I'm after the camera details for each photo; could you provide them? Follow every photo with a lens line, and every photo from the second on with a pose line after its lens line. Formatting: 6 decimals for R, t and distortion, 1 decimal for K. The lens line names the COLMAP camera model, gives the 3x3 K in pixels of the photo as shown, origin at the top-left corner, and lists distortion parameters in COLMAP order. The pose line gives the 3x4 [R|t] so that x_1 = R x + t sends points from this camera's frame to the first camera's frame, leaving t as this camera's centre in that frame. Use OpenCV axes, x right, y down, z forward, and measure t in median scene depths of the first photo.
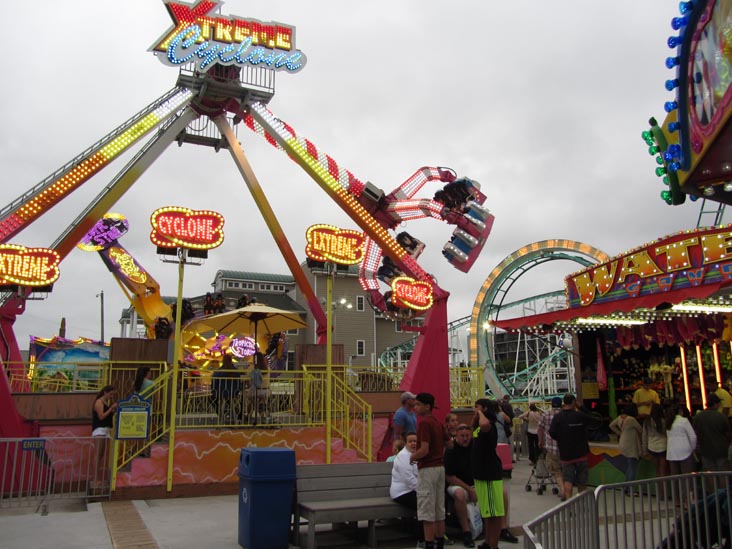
lens RADIAL K [[609.9, 0, 369.8], [0, 609.9, 274.9], [0, 0, 1]] dist [-0.029954, -0.000743]
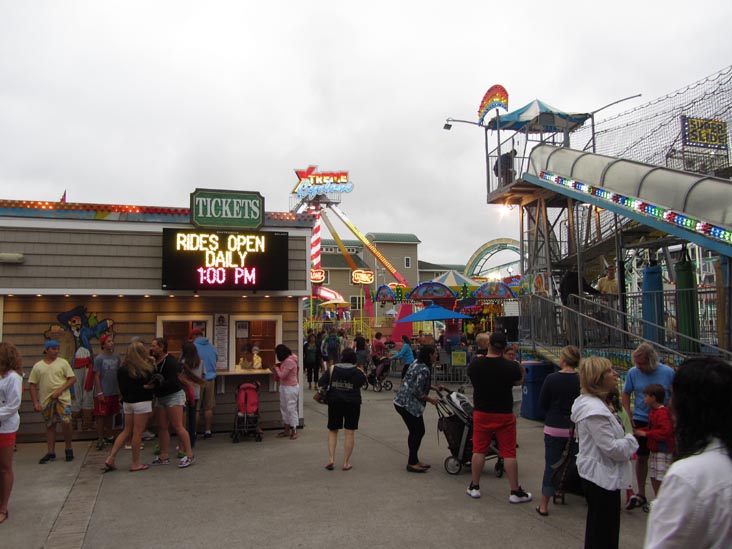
lens RADIAL K [[609.9, 0, 369.8], [0, 609.9, 274.9], [0, 0, 1]] dist [-0.029954, -0.000743]
pose [[0.991711, -0.010840, -0.128031, 0.429206], [0.025663, 0.993068, 0.114704, -0.488006], [0.125900, -0.117039, 0.985115, -2.273783]]
